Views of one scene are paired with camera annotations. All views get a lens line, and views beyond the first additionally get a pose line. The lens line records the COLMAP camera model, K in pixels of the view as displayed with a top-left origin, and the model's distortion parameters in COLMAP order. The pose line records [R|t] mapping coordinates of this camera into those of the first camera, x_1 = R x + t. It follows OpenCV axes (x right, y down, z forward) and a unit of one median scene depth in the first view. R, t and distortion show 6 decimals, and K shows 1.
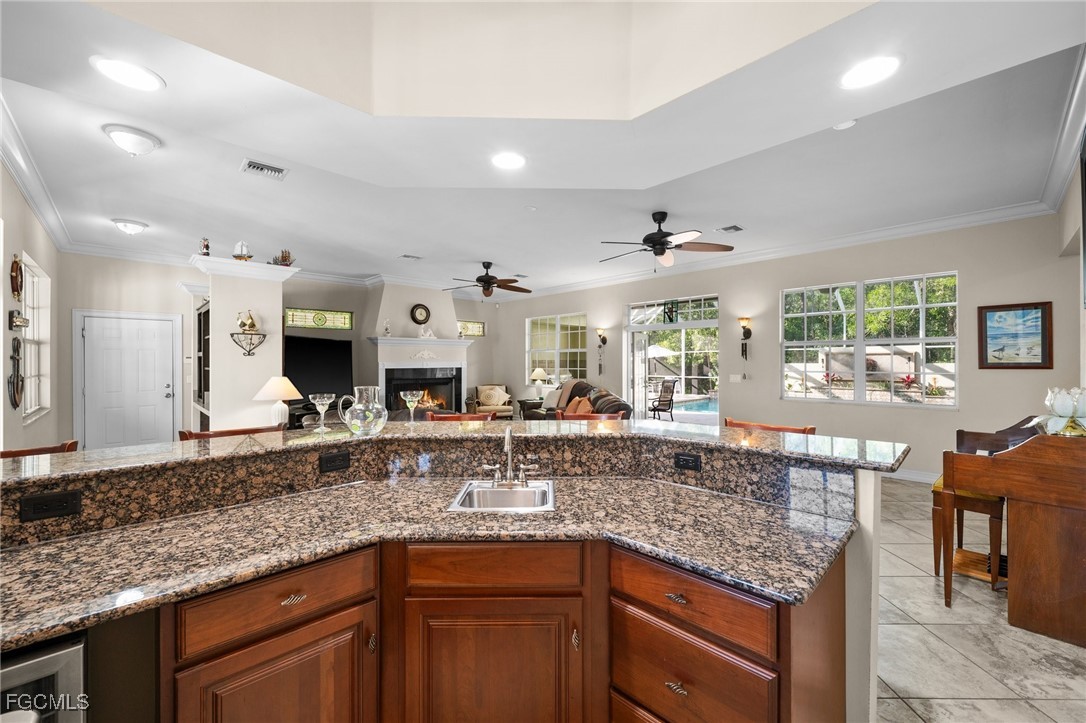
lens RADIAL K [[429.9, 0, 543.0], [0, 429.9, 361.5], [0, 0, 1]] dist [-0.002635, -0.000070]
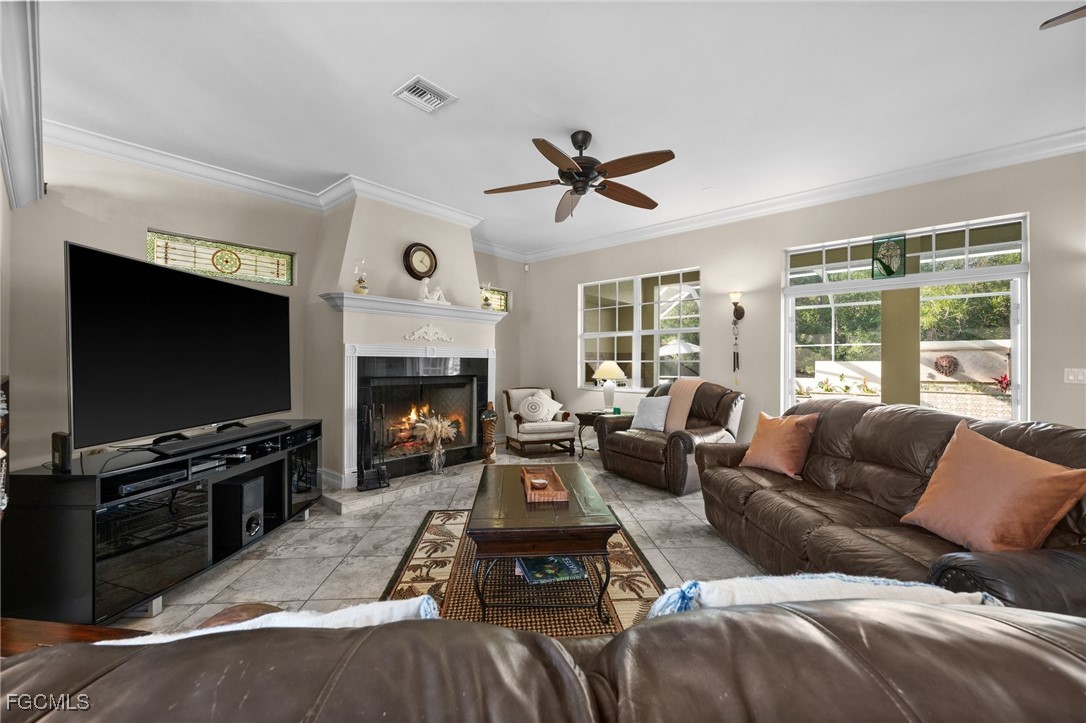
lens RADIAL K [[437.5, 0, 543.0], [0, 437.5, 361.5], [0, 0, 1]] dist [0.001833, -0.000003]
pose [[0.996707, 0.007158, 0.080772, -0.171419], [-0.007313, 0.999972, 0.001614, 0.018506], [-0.080759, -0.002199, 0.996731, 0.419516]]
